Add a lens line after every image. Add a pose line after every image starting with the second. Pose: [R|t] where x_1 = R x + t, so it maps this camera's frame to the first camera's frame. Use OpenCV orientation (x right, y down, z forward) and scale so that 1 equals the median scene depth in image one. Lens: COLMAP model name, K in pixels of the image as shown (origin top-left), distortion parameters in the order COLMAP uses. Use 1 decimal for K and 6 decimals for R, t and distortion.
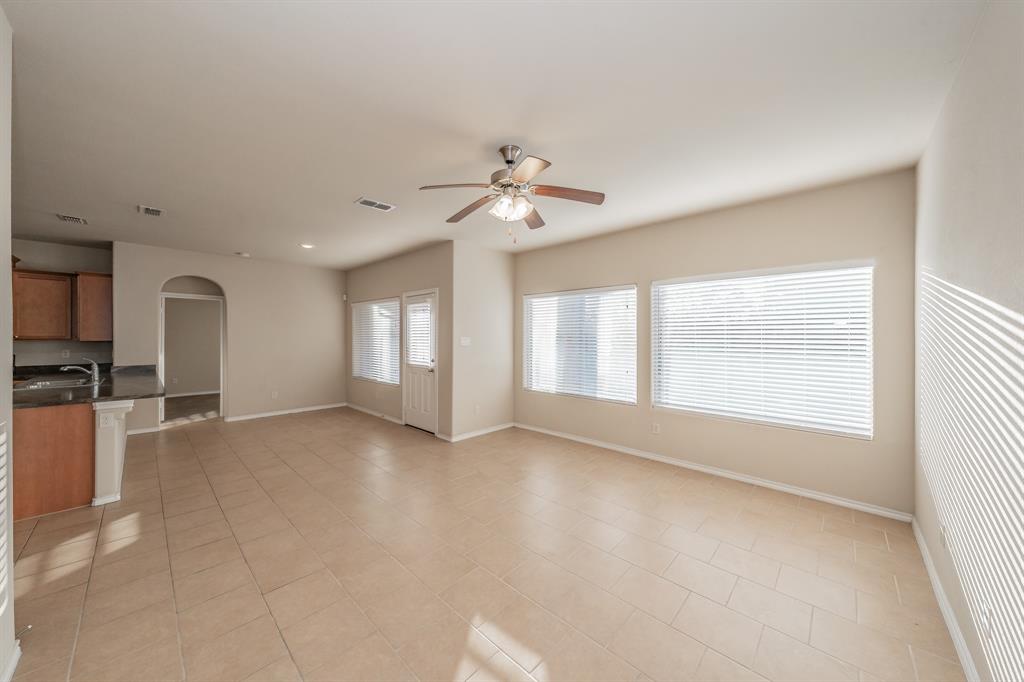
lens RADIAL K [[352.5, 0, 507.9], [0, 352.5, 338.0], [0, 0, 1]] dist [-0.005936, -0.000089]
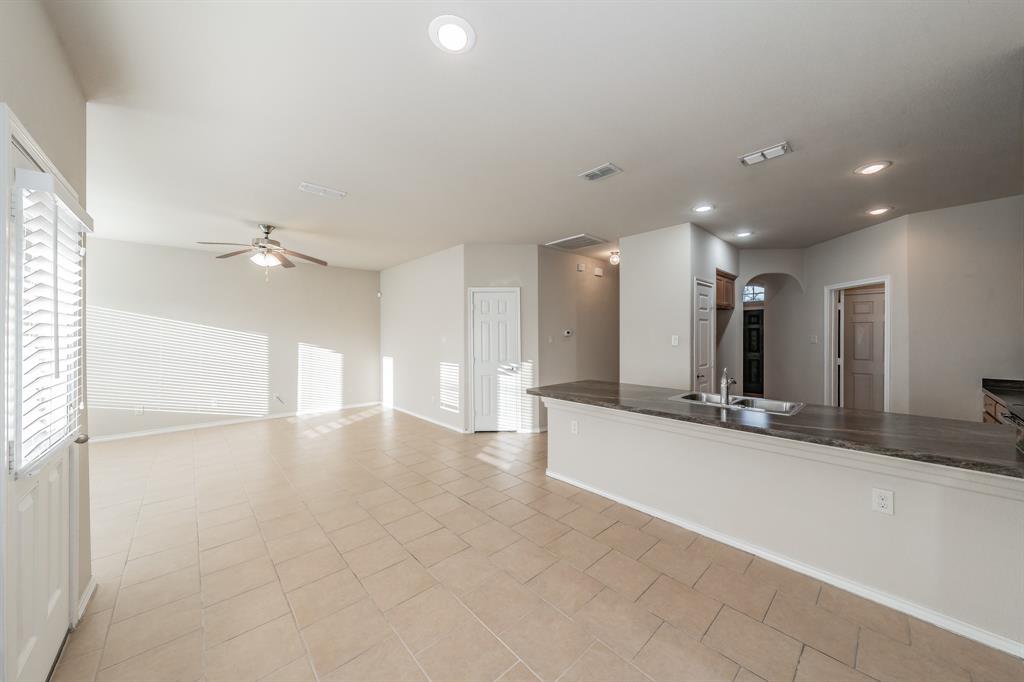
lens RADIAL K [[358.3, 0, 527.0], [0, 358.3, 337.9], [0, 0, 1]] dist [-0.000566, -0.000026]
pose [[-0.999342, -0.002023, 0.036211, -0.628946], [-0.001664, 0.999949, 0.009937, -0.006416], [-0.036229, 0.009870, -0.999295, 1.266150]]
